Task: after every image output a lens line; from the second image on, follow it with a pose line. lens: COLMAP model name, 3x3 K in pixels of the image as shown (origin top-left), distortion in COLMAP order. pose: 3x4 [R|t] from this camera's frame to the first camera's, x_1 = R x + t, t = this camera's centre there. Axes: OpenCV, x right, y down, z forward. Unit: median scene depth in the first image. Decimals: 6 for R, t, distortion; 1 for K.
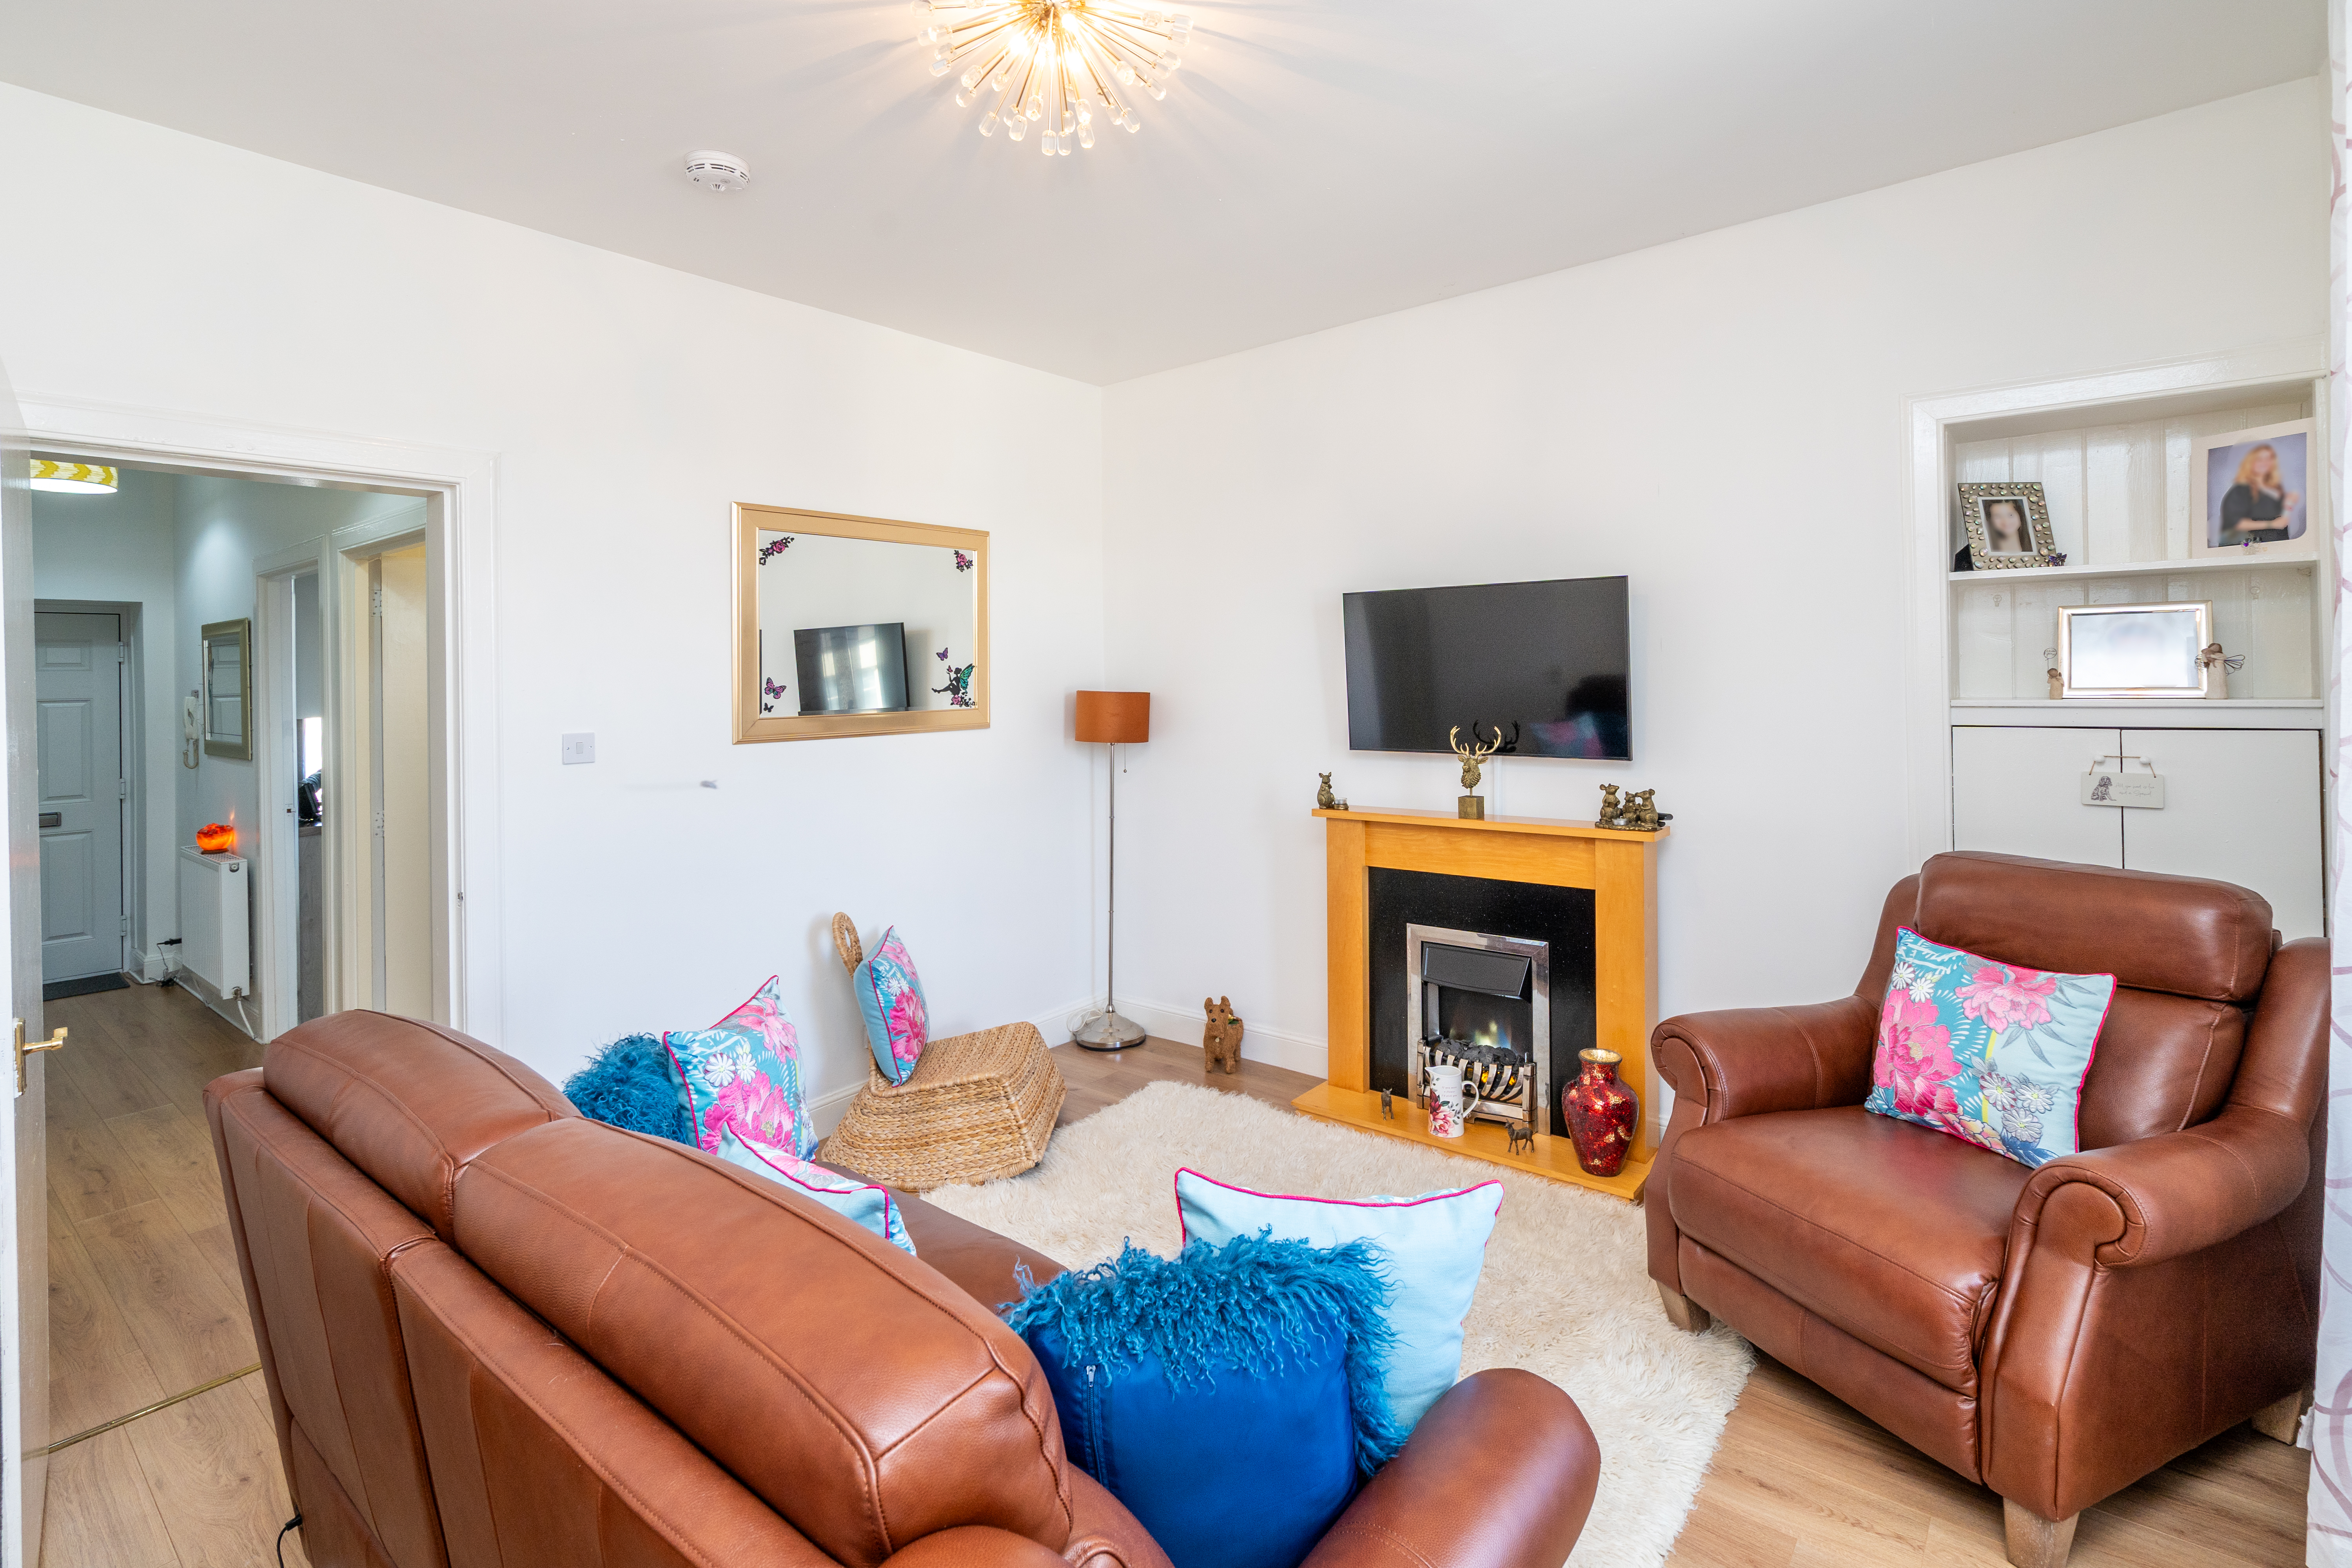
lens RADIAL K [[1106.3, 0, 1256.3], [0, 1106.3, 678.5], [0, 0, 1]] dist [-0.000012, 0.000105]
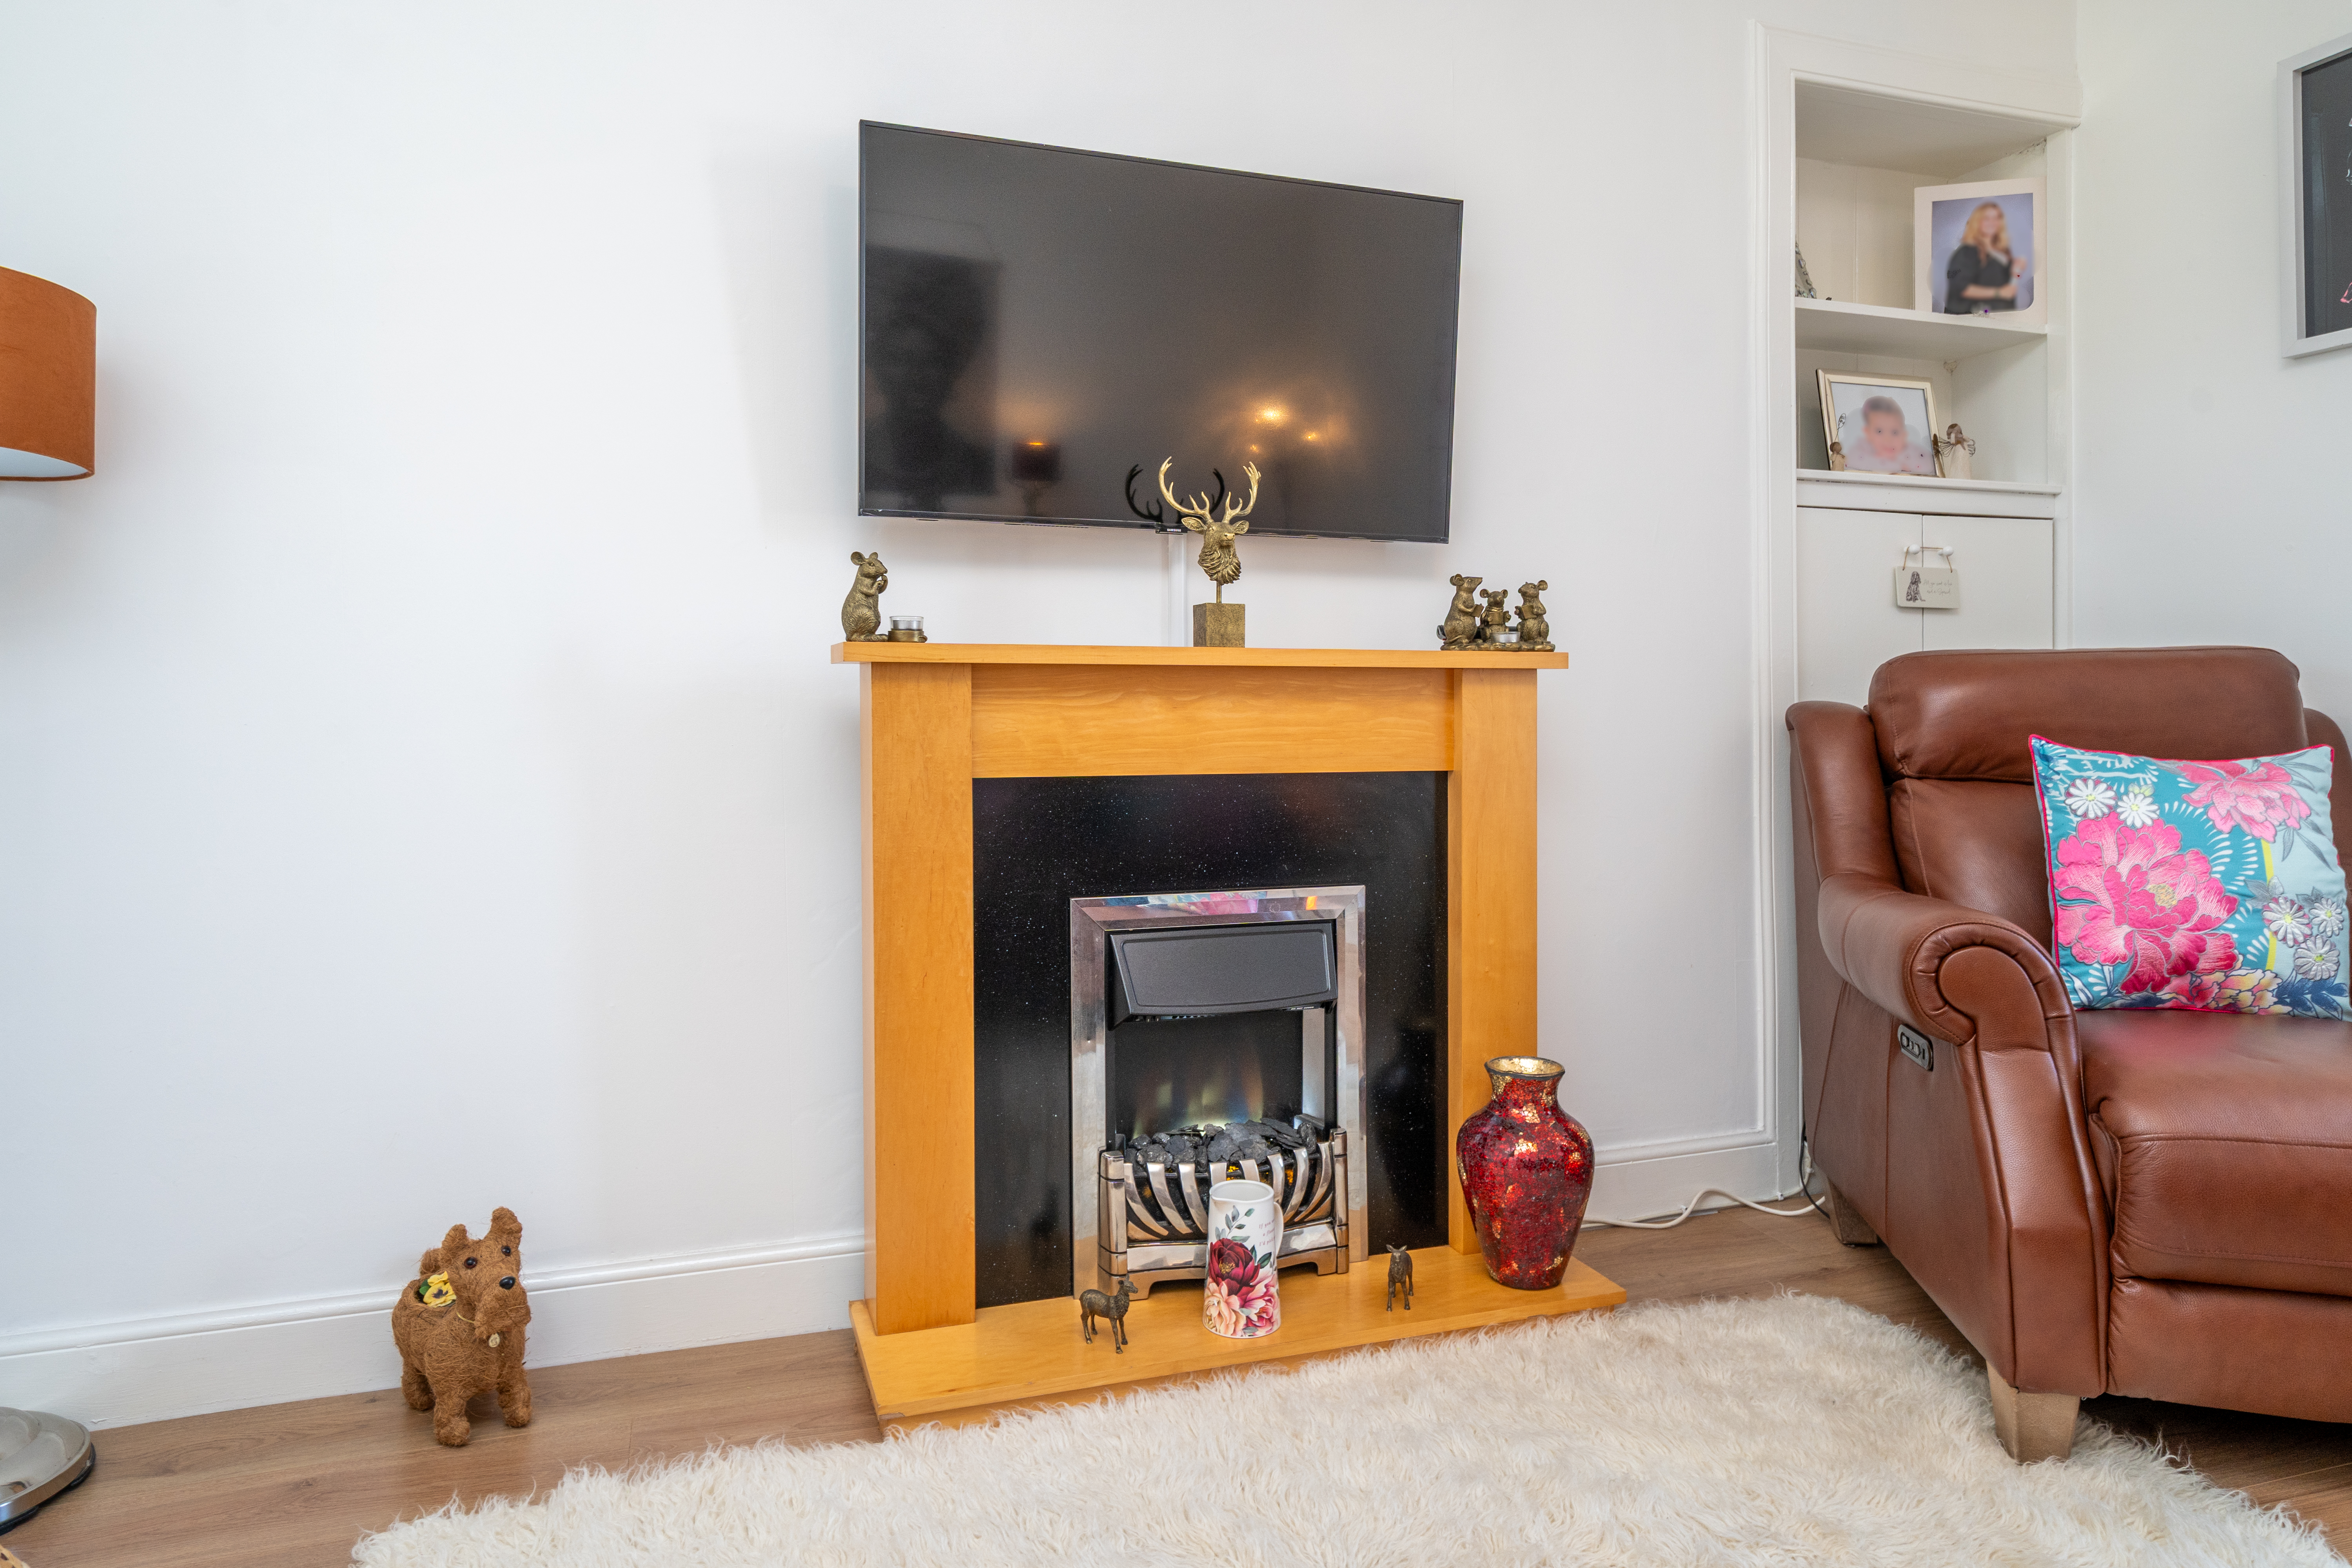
lens RADIAL K [[1465.3, 0, 1172.4], [0, 1465.3, 713.9], [0, 0, 1]] dist [0.010552, -0.000507]
pose [[0.573431, 0.001616, 0.819252, -0.349528], [-0.005603, 0.999982, 0.001949, 0.162831], [-0.819234, -0.005708, 0.573430, 0.702669]]
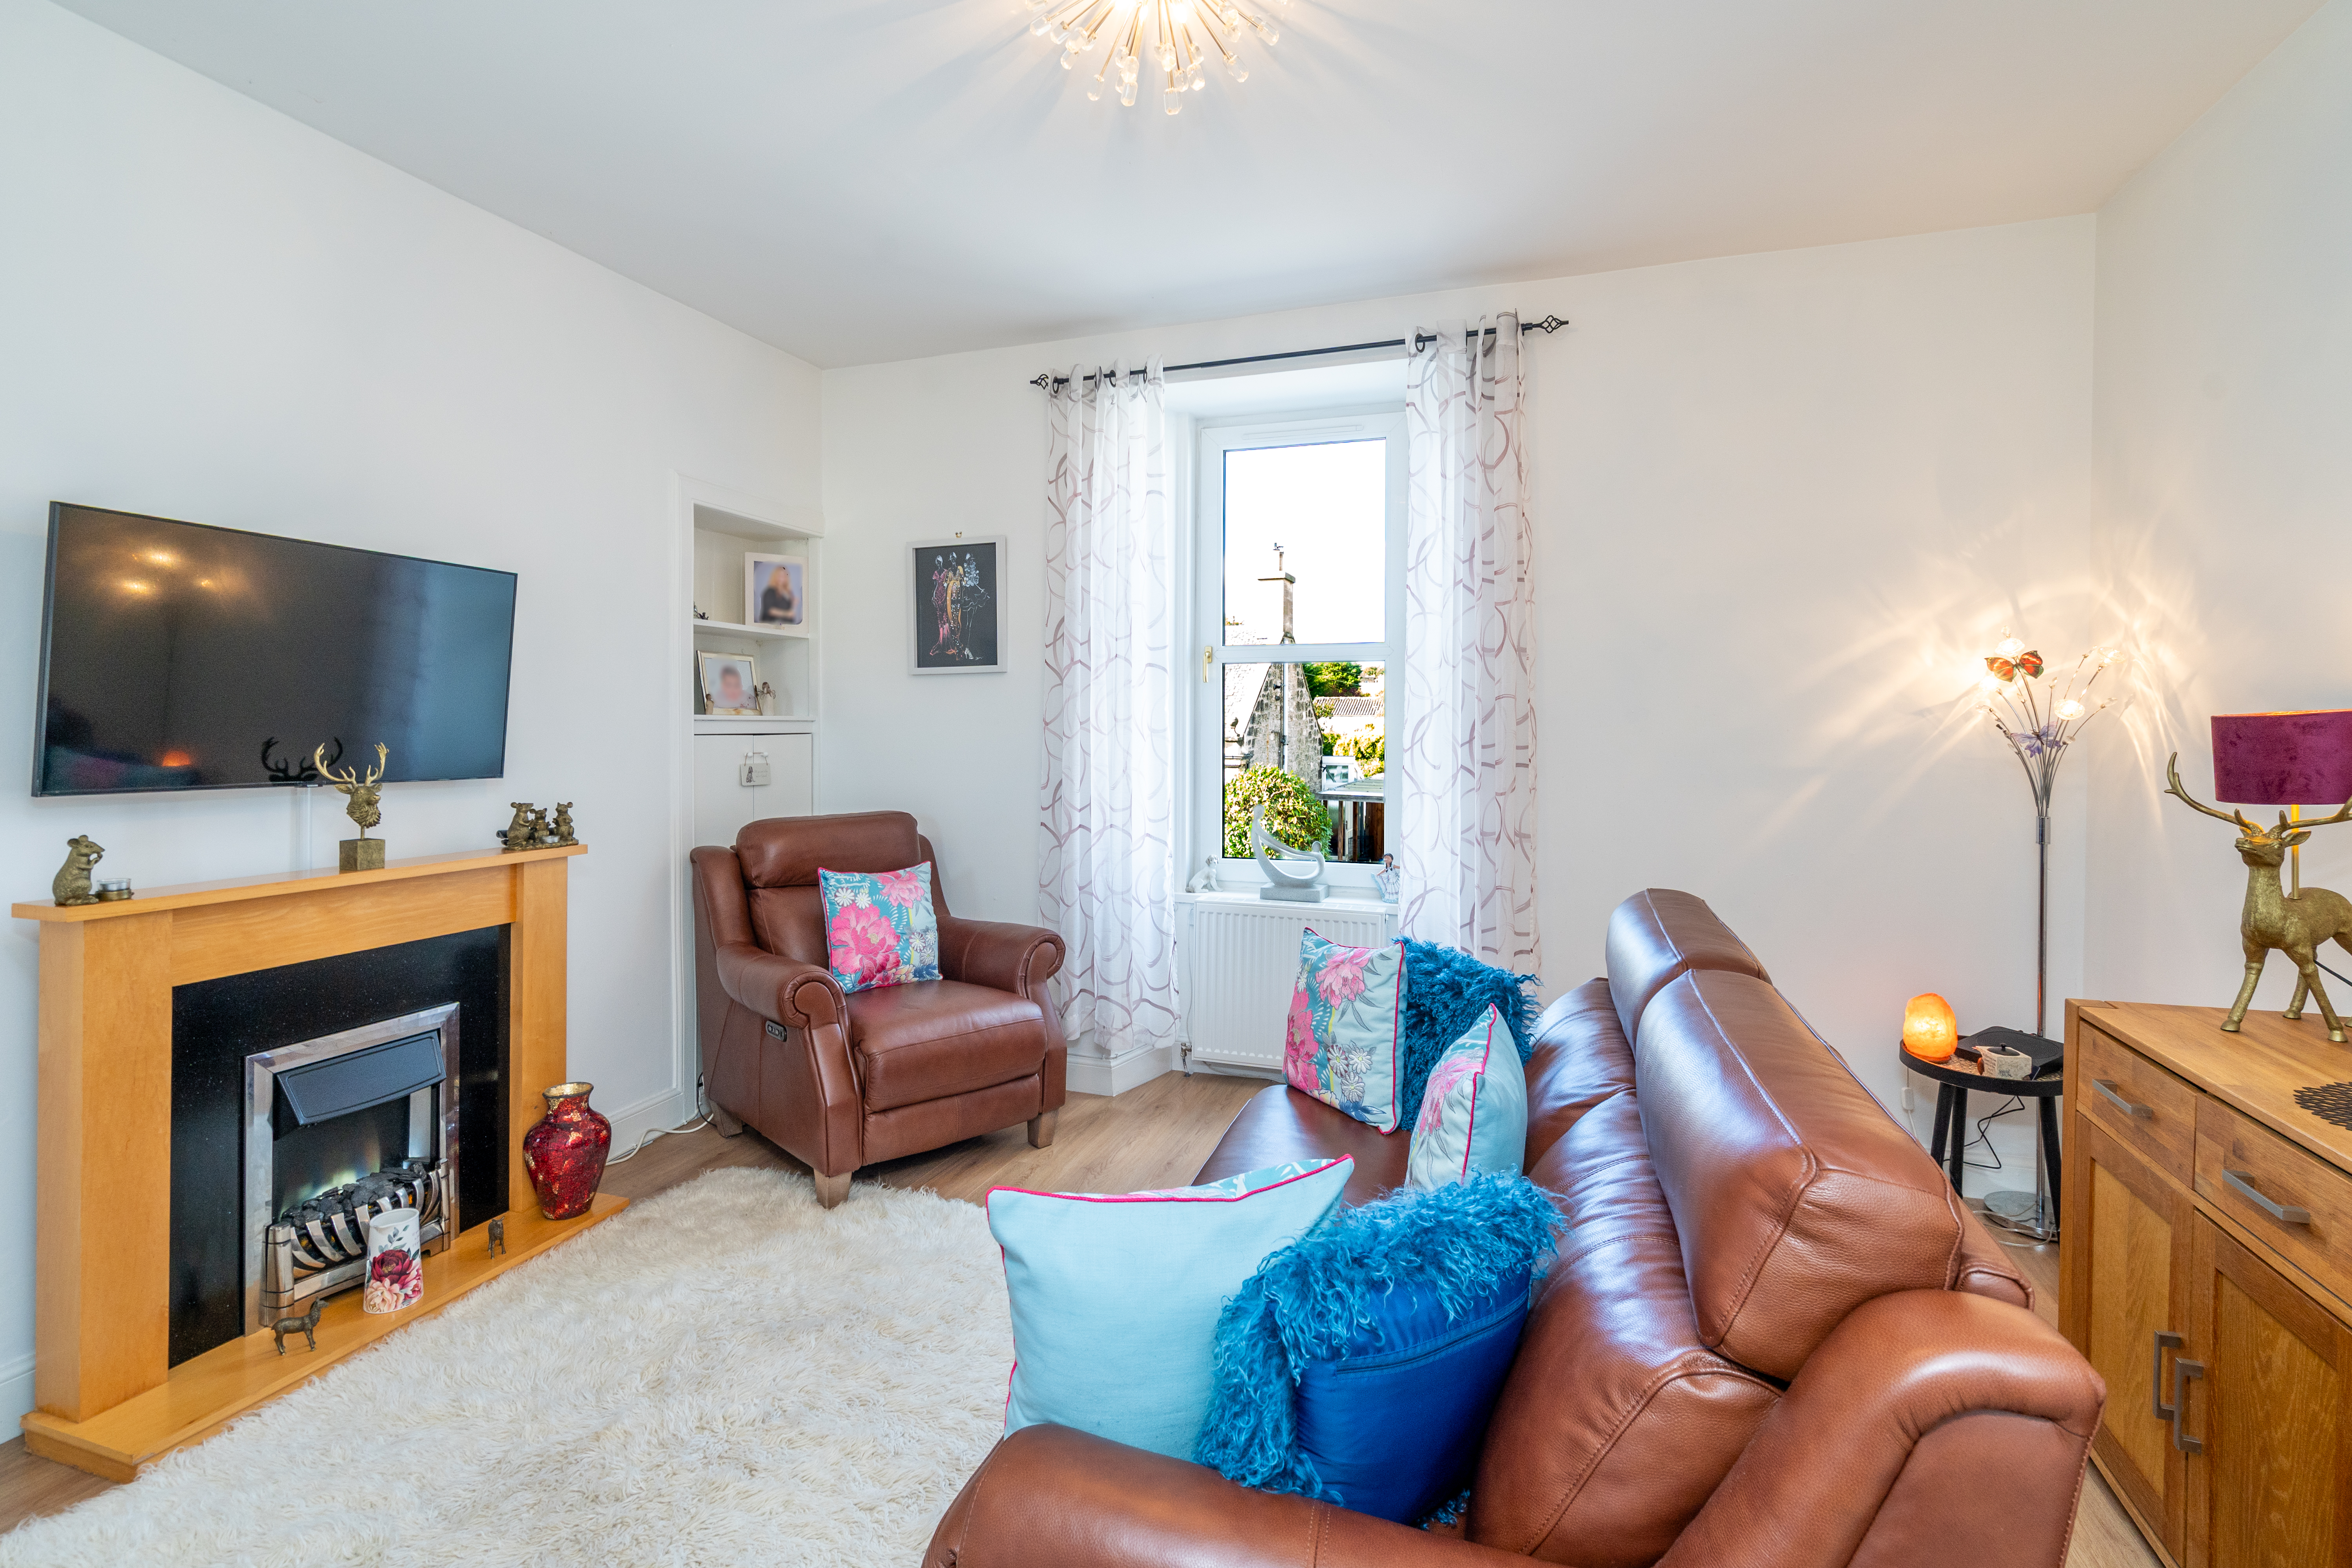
lens RADIAL K [[1075.6, 0, 1178.7], [0, 1075.6, 713.5], [0, 0, 1]] dist [-0.000056, 0.000095]
pose [[-0.304790, 0.024730, 0.952098, -0.682188], [0.002077, 0.999678, -0.025301, 0.046356], [-0.952417, -0.005734, -0.304743, 0.754626]]
